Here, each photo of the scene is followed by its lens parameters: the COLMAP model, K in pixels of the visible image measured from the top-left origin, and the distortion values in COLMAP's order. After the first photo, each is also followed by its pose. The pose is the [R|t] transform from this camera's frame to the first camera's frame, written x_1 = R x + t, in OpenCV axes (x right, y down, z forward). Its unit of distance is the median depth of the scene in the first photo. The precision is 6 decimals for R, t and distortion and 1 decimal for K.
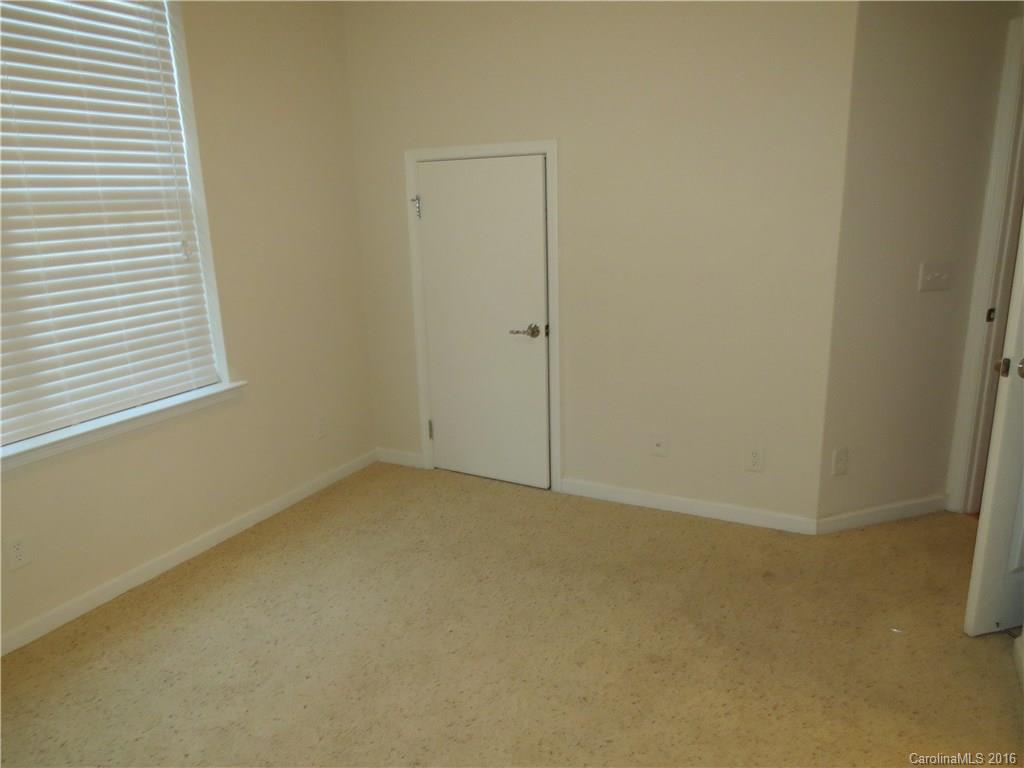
lens RADIAL K [[724.2, 0, 512.5], [0, 724.2, 386.2], [0, 0, 1]] dist [-0.014524, -0.005403]
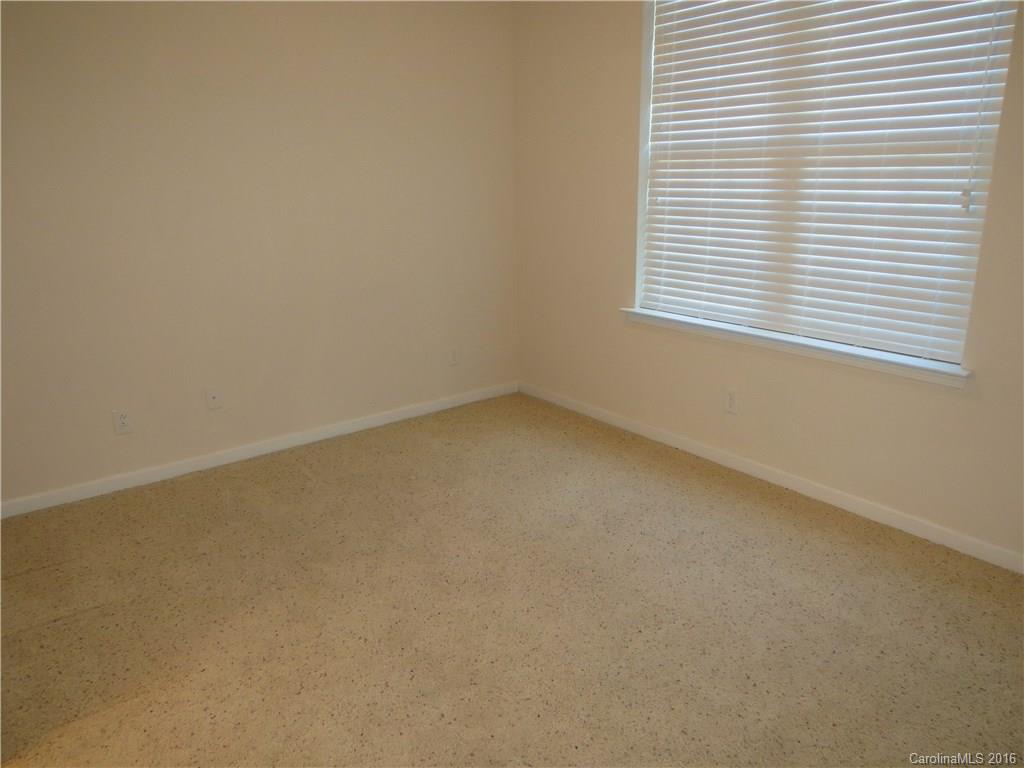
lens RADIAL K [[724.2, 0, 512.2], [0, 724.2, 381.5], [0, 0, 1]] dist [-0.014524, -0.005403]
pose [[-0.414994, 0.311698, -0.854766, 0.625813], [-0.185785, 0.890657, 0.414986, -0.284022], [0.890653, 0.331020, -0.311709, 0.971458]]
